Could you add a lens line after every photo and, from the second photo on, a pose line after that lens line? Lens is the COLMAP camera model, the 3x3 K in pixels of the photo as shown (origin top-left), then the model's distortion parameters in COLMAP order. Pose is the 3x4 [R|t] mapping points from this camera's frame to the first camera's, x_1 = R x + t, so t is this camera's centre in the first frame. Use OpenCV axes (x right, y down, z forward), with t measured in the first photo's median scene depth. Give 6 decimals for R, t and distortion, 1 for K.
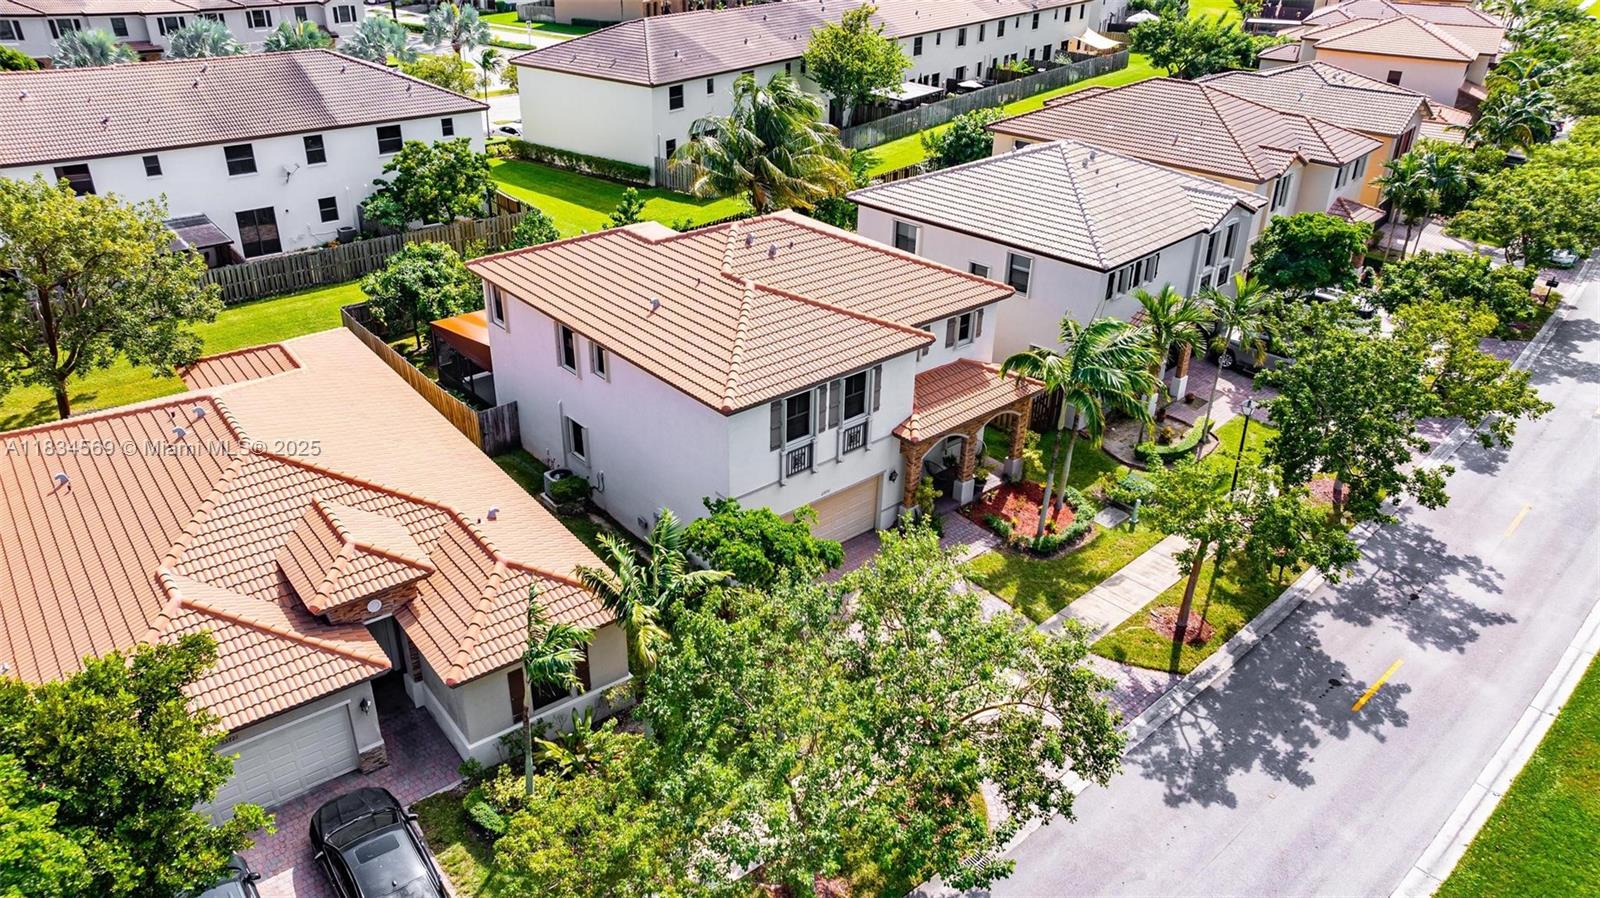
lens RADIAL K [[1139.8, 0, 800.0], [0, 1139.8, 449.0], [0, 0, 1]] dist [-0.014550, -0.000945]
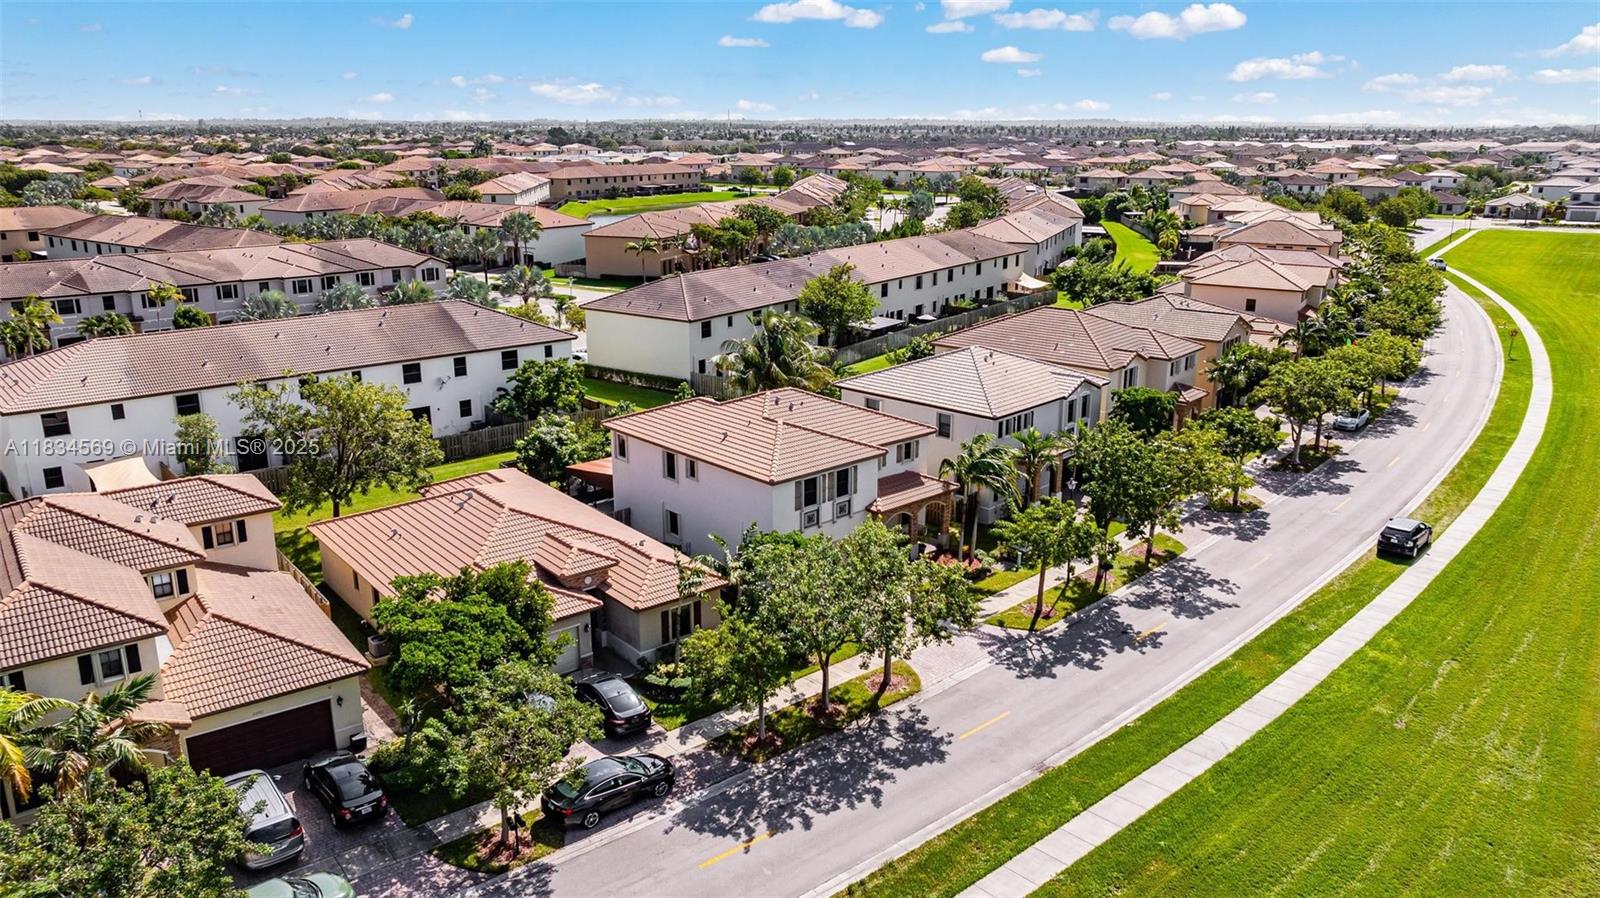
lens RADIAL K [[1189.9, 0, 800.0], [0, 1189.9, 449.0], [0, 0, 1]] dist [0.001038, -0.000290]
pose [[0.999668, -0.022338, 0.012812, -0.029596], [0.024516, 0.977816, -0.208028, 0.215754], [-0.007881, 0.208273, 0.978039, -0.604121]]
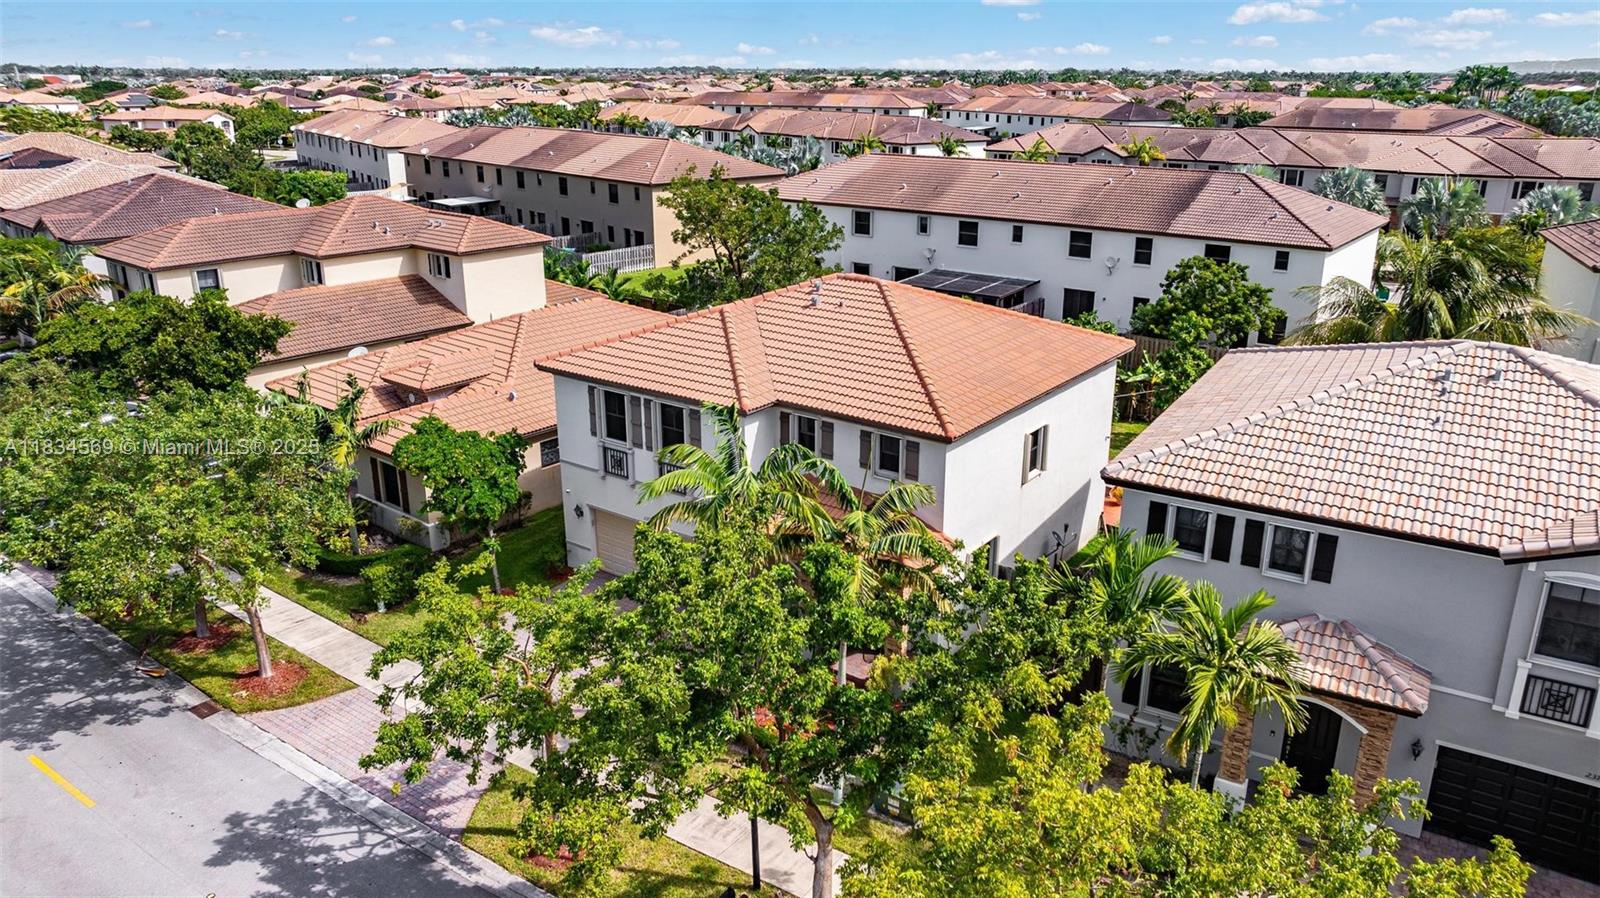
lens RADIAL K [[1139.8, 0, 800.0], [0, 1139.8, 449.0], [0, 0, 1]] dist [-0.014550, -0.000945]
pose [[0.215143, 0.291522, -0.932056, 0.734355], [-0.455850, 0.874029, 0.168150, -0.184676], [0.863663, 0.388701, 0.320931, 0.622970]]
